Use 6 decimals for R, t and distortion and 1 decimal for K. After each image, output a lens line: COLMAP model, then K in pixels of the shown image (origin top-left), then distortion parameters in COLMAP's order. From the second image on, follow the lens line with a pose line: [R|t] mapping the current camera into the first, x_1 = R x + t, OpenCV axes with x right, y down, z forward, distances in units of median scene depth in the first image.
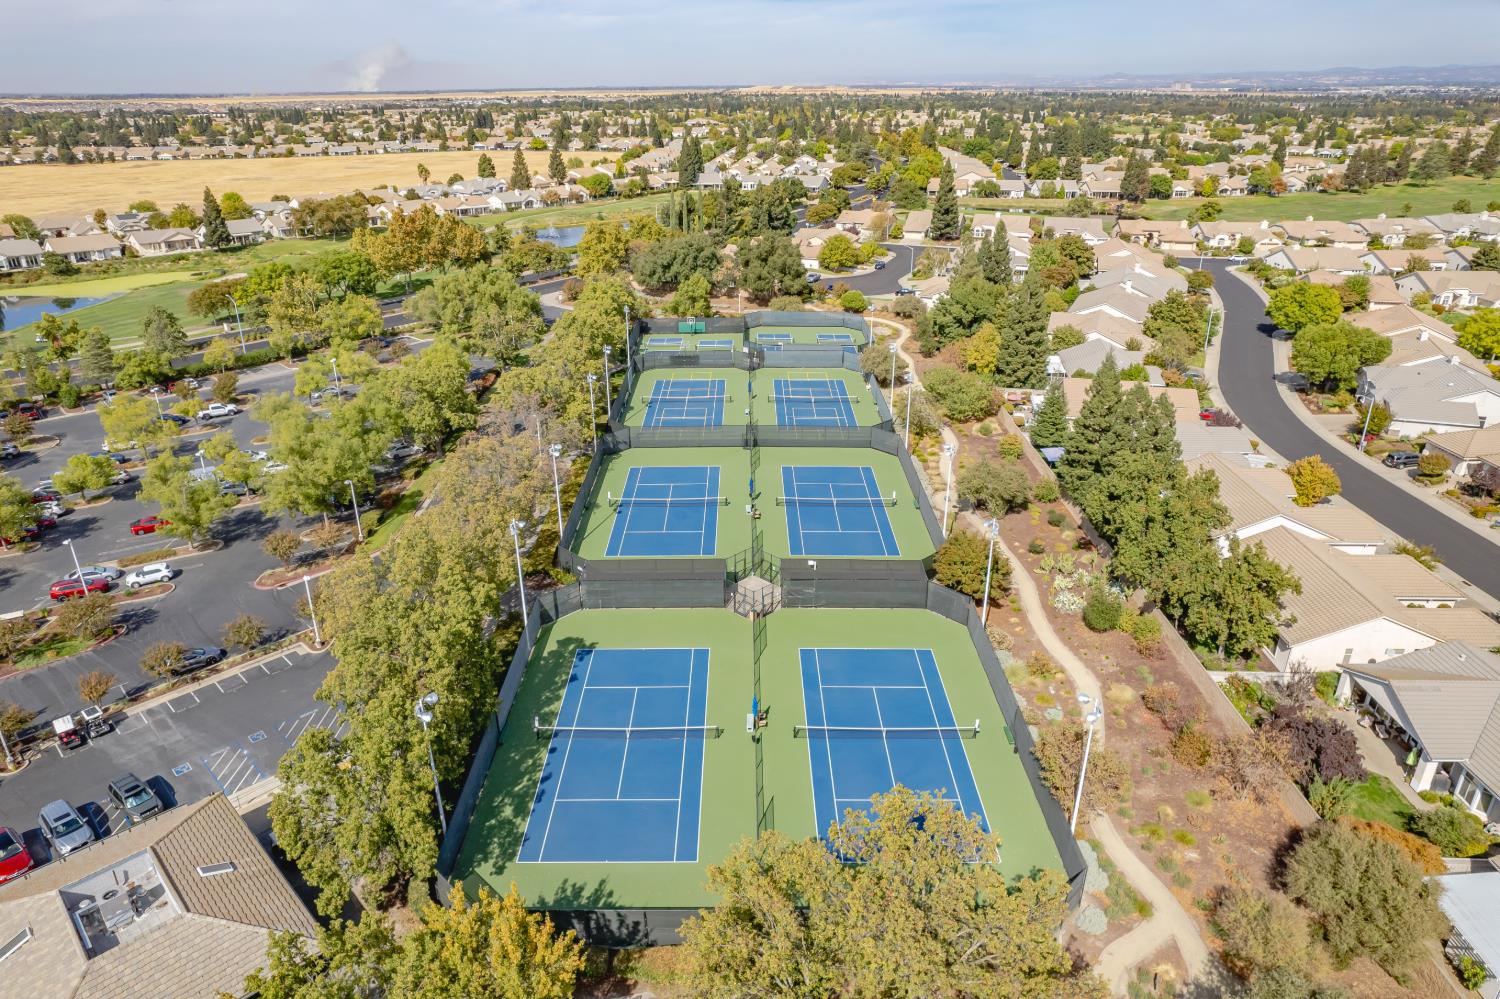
lens RADIAL K [[950.9, 0, 739.2], [0, 950.9, 501.7], [0, 0, 1]] dist [-0.076935, 0.073209]
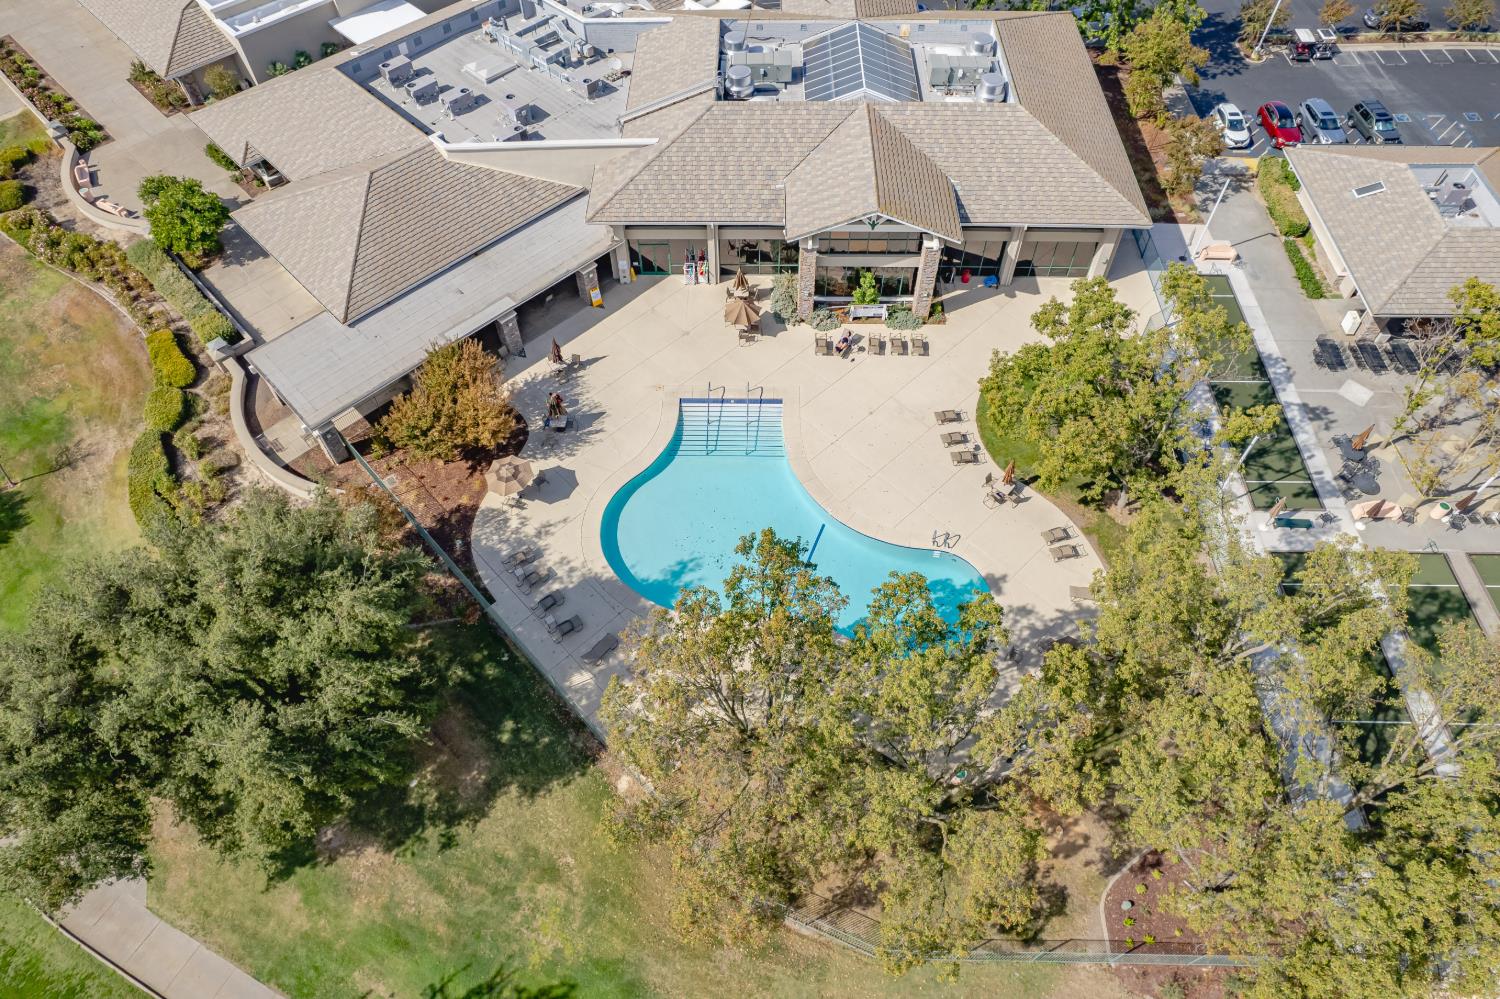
lens RADIAL K [[967.6, 0, 750.0], [0, 967.6, 499.5], [0, 0, 1]] dist [-0.078156, 0.071350]
pose [[0.702698, 0.572525, -0.422410, -0.169553], [-0.282894, 0.769581, 0.572465, 0.087759], [0.652829, -0.282773, 0.702747, -0.160940]]
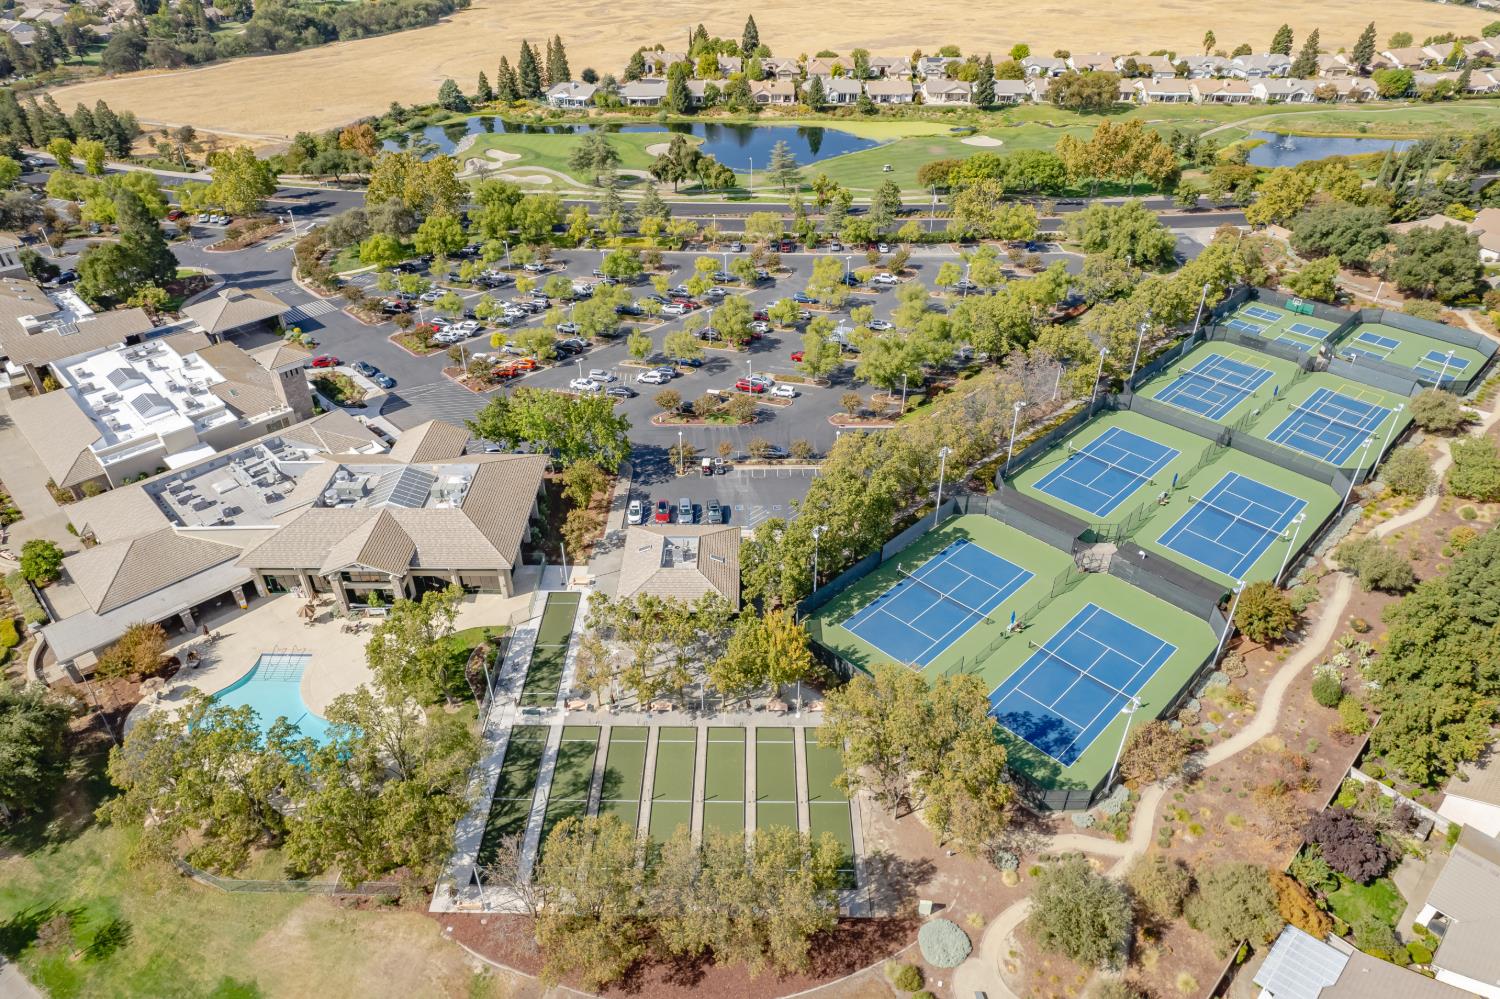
lens RADIAL K [[967.6, 0, 750.0], [0, 967.6, 499.5], [0, 0, 1]] dist [-0.078156, 0.071350]
pose [[0.705804, 0.397582, -0.586318, 0.240151], [-0.284781, 0.917077, 0.279052, -0.120351], [0.648645, -0.029983, 0.760501, -0.207805]]
